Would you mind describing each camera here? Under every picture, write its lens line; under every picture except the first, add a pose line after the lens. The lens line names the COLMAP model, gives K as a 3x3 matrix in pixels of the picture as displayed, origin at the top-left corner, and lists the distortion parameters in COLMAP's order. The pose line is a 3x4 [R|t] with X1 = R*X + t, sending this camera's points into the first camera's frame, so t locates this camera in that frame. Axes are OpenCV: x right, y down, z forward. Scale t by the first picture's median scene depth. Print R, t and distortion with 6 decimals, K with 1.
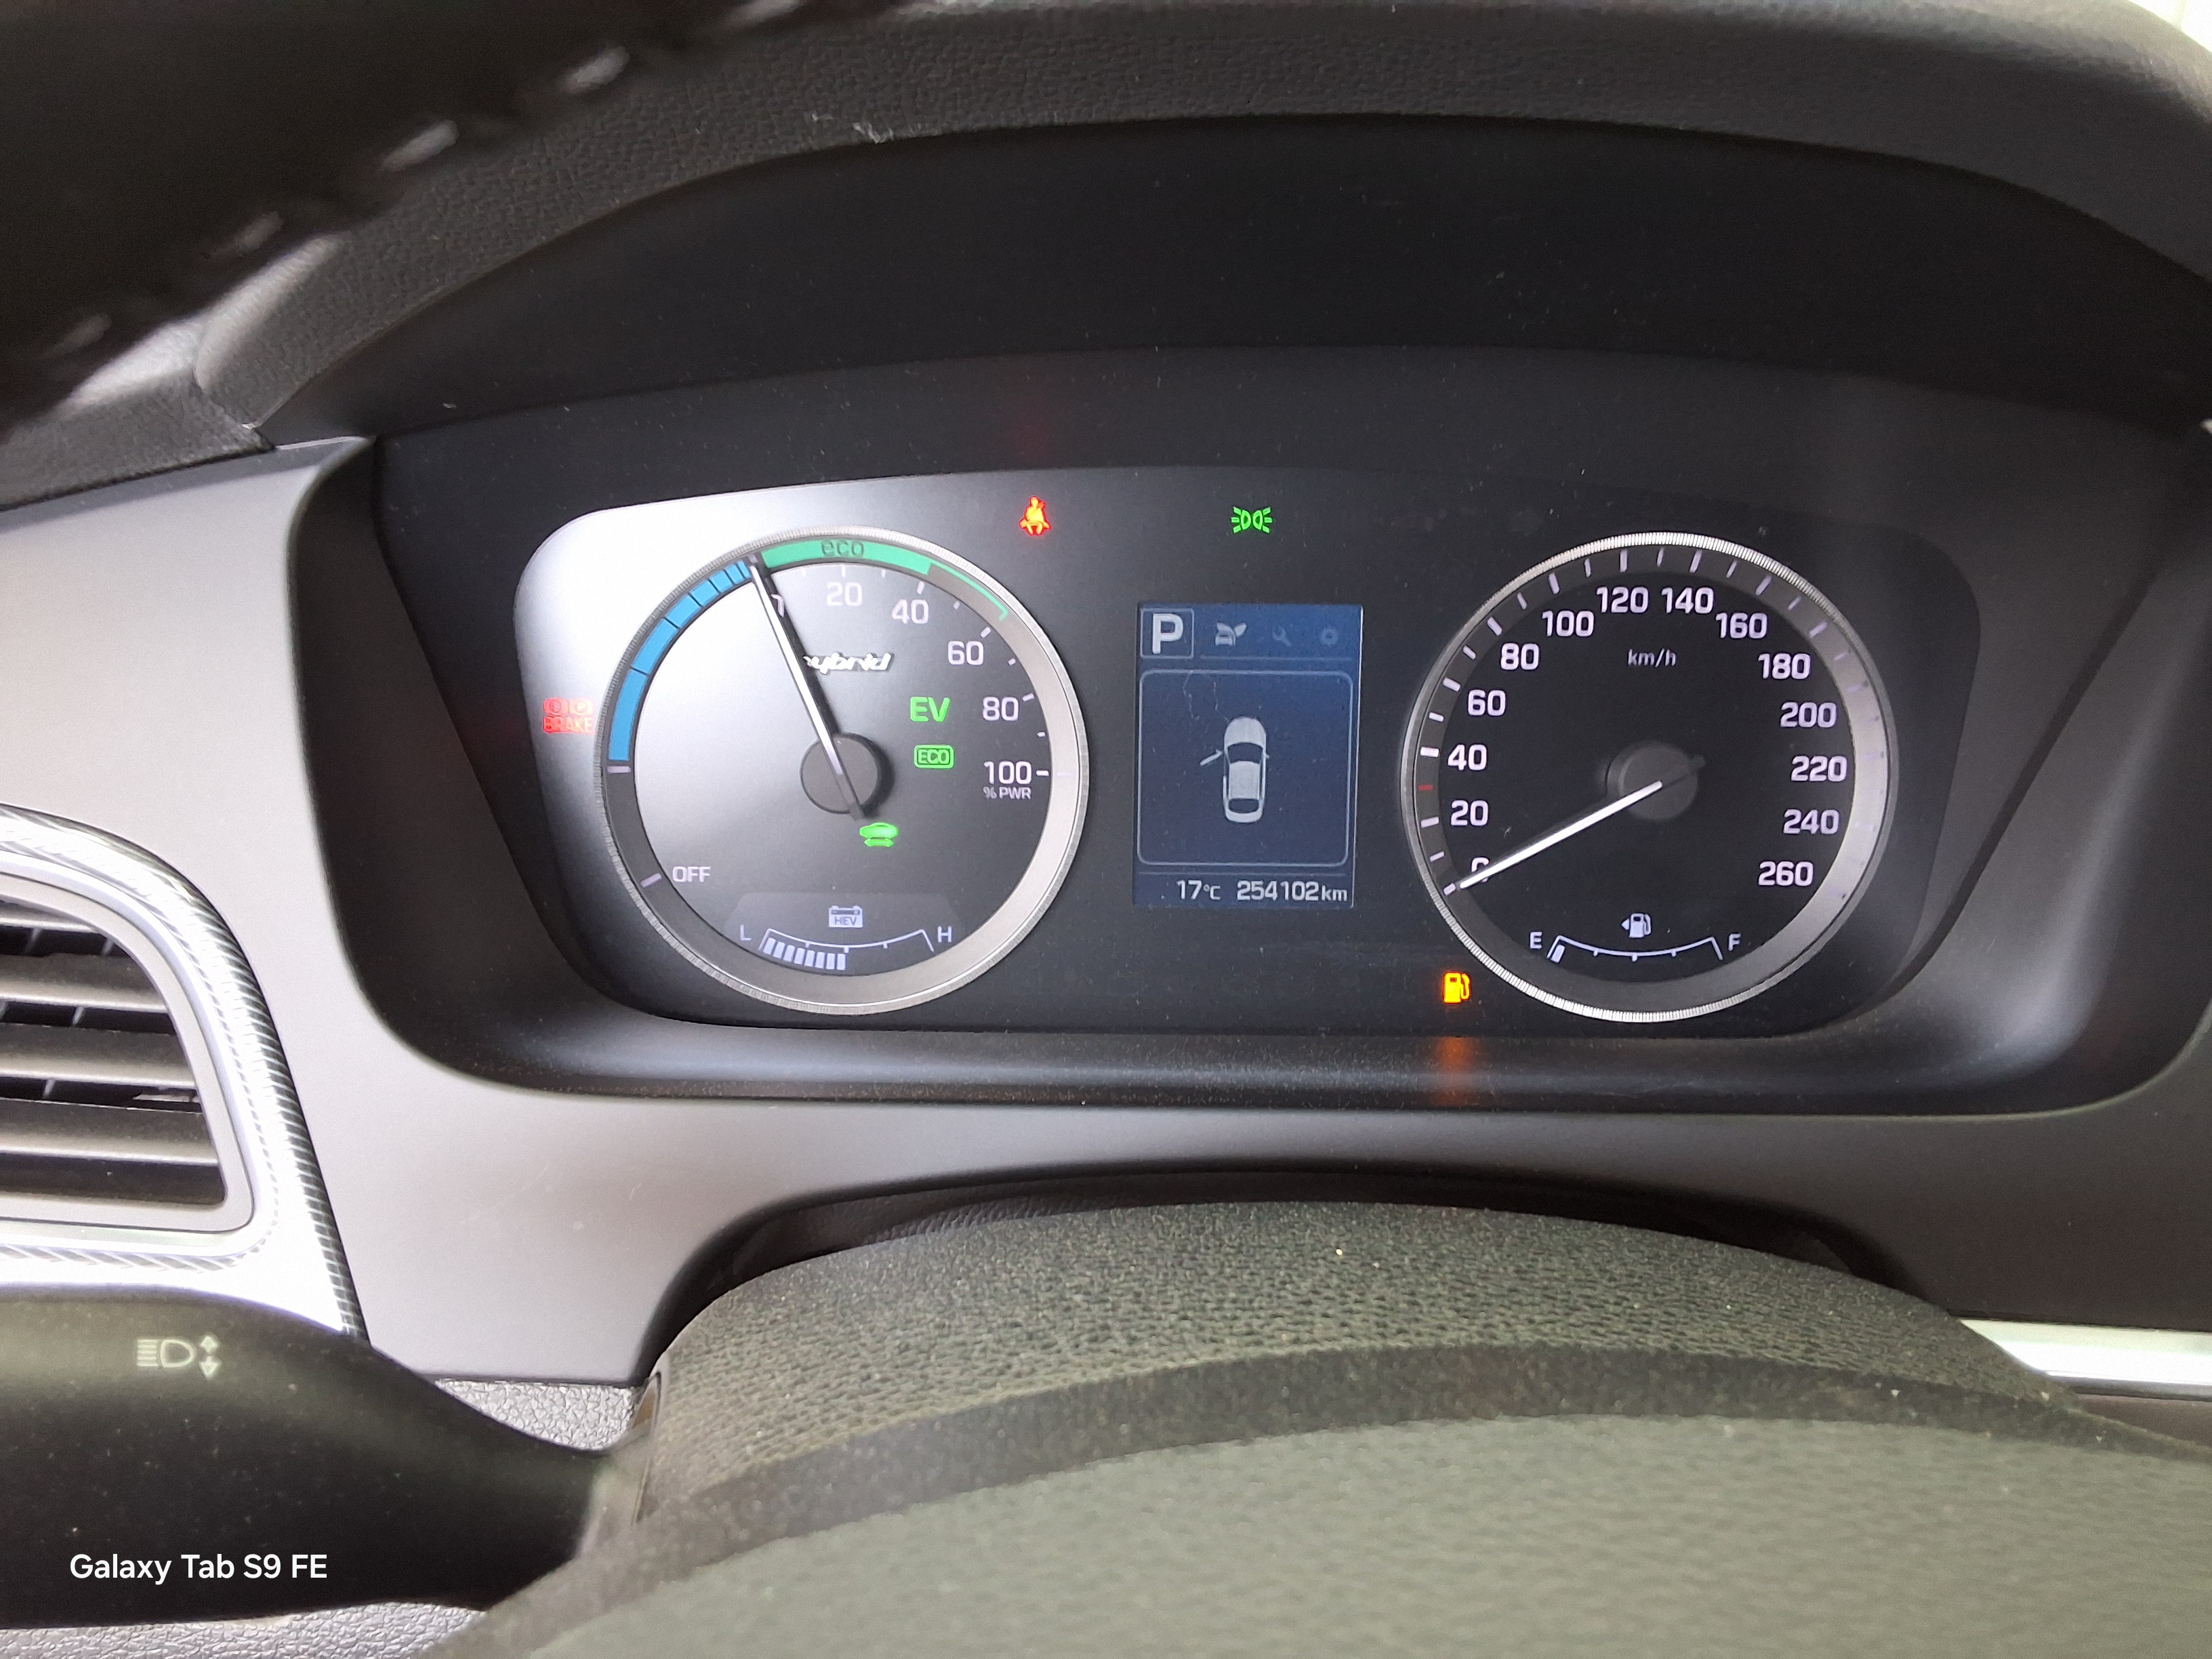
lens RADIAL K [[1791.9, 0, 1090.4], [0, 1791.9, 833.0], [0, 0, 1]] dist [0.072761, -0.006908]
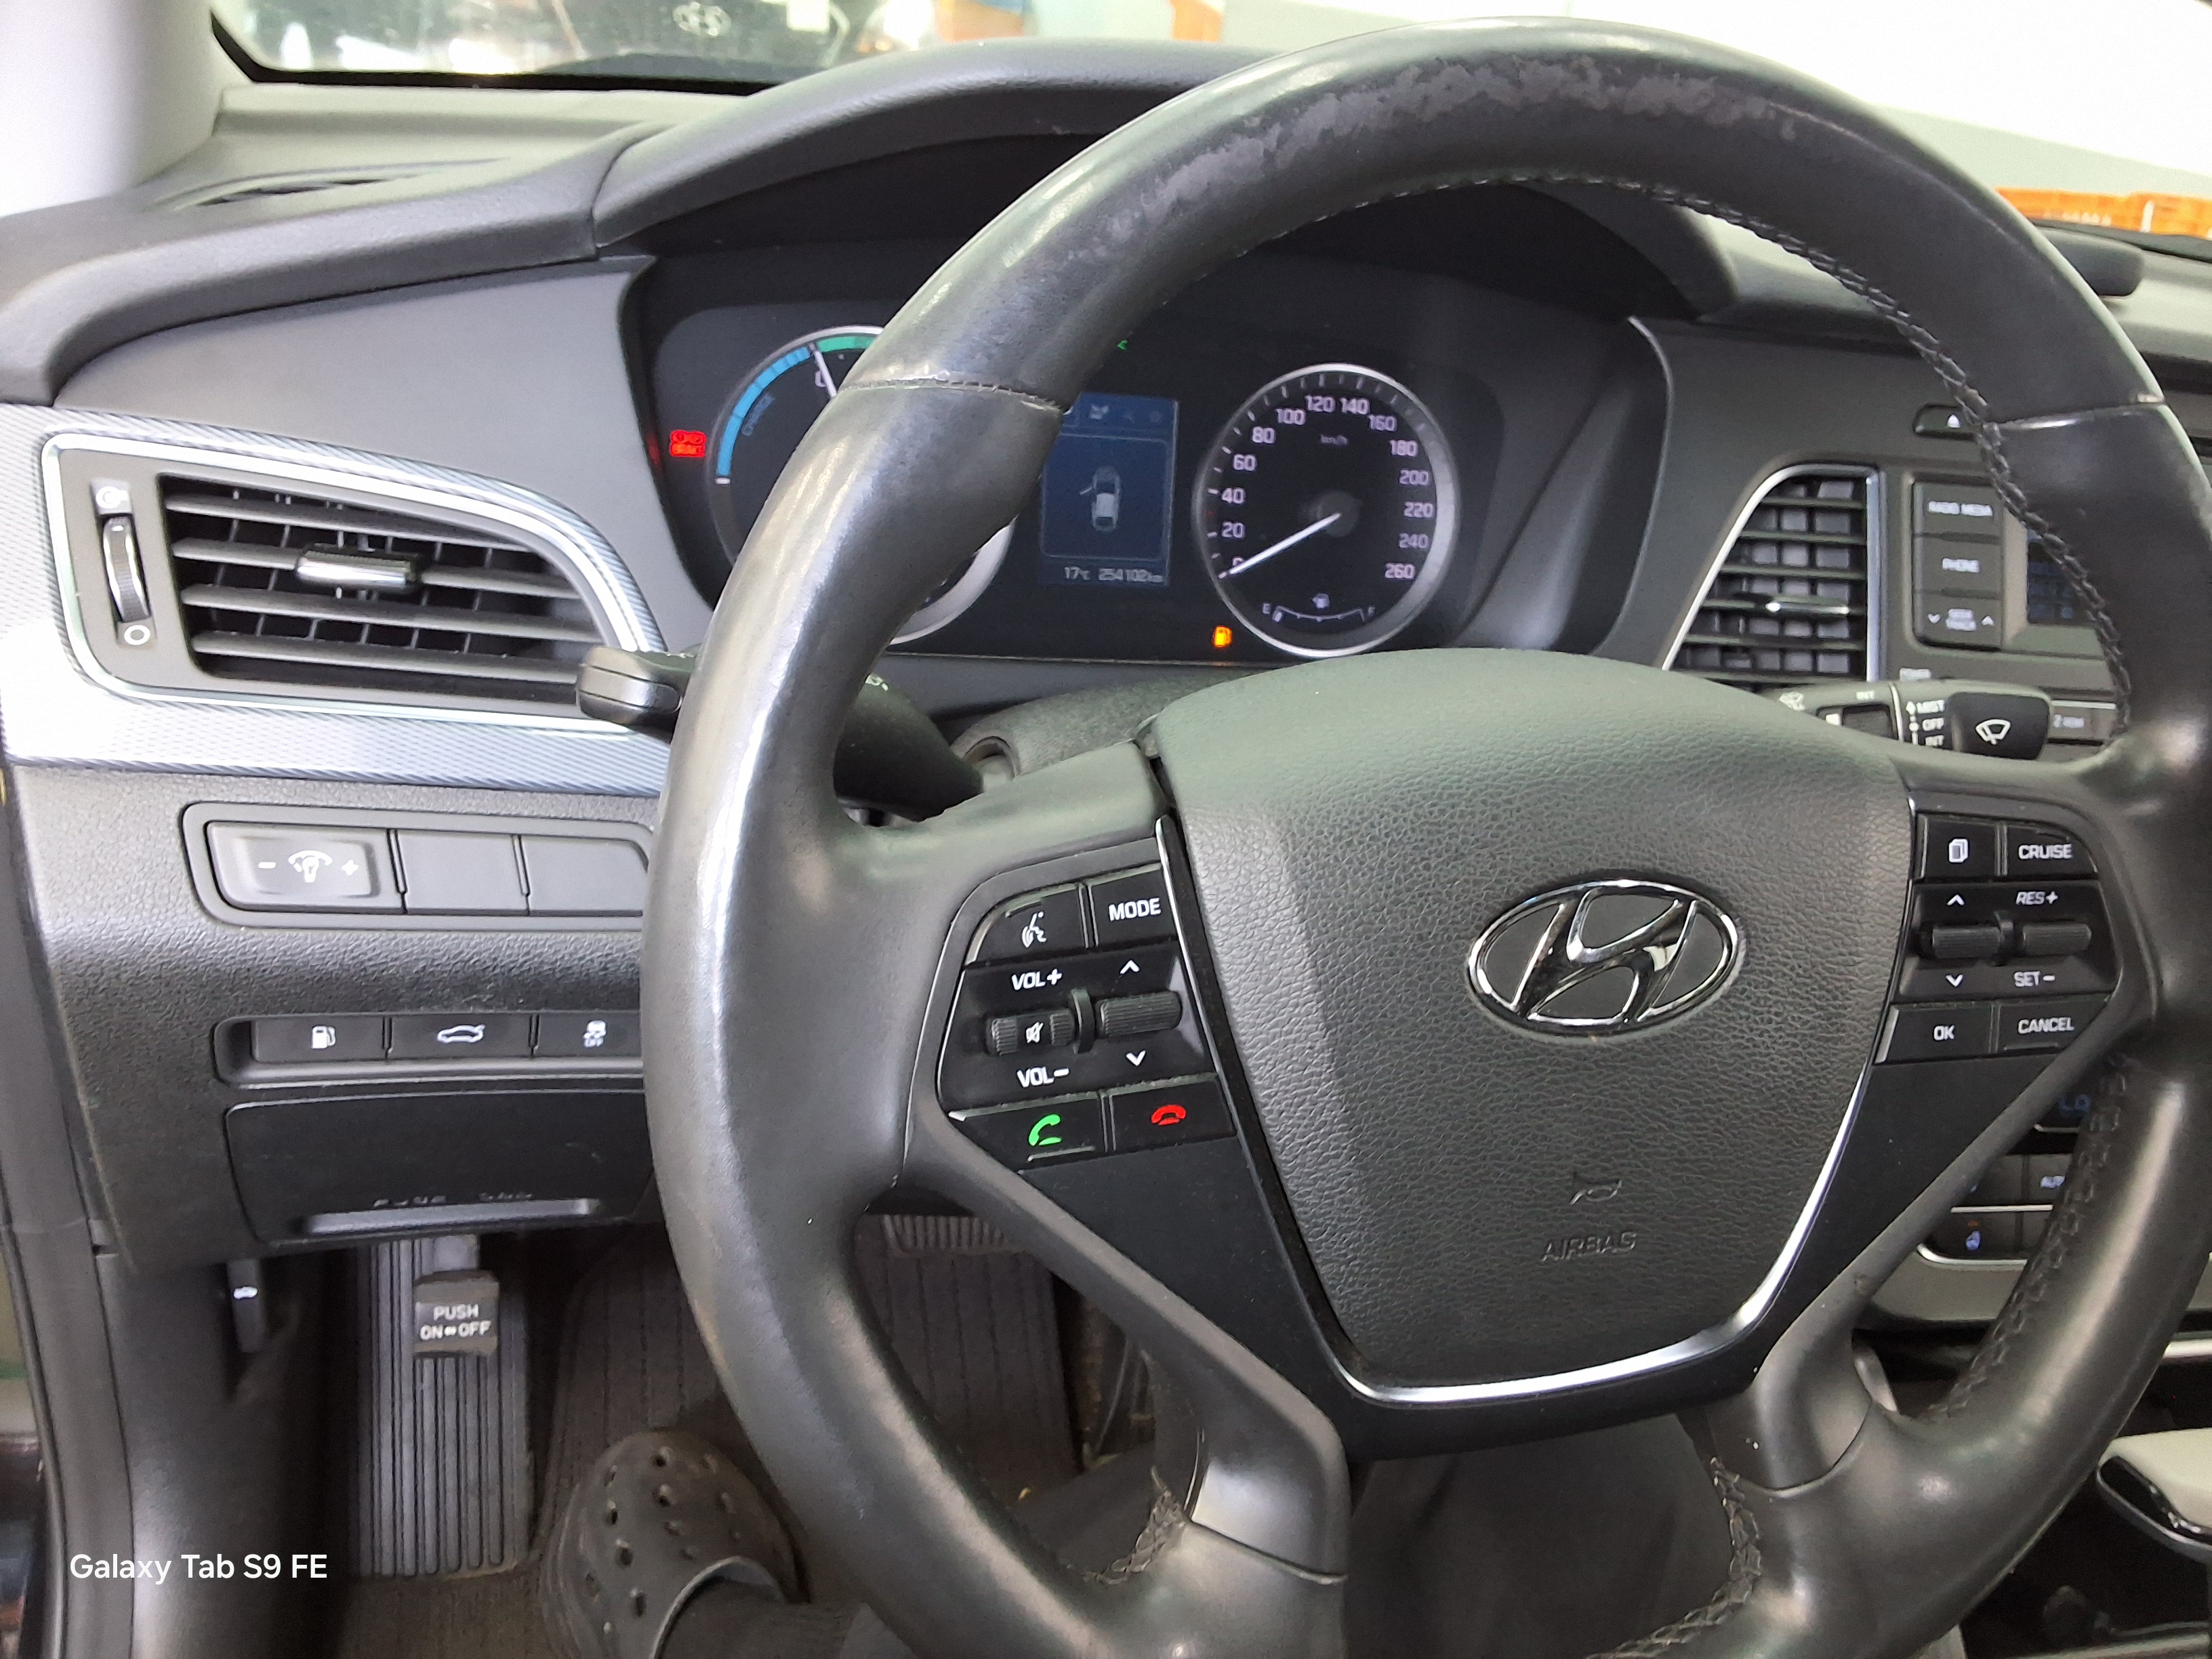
lens RADIAL K [[1791.9, 0, 1126.2], [0, 1791.9, 845.2], [0, 0, 1]] dist [0.072761, -0.006908]
pose [[0.951586, -0.024305, 0.306420, -0.404188], [-0.006326, 0.995109, 0.098576, 0.117061], [-0.307318, -0.095742, 0.946778, -0.580815]]
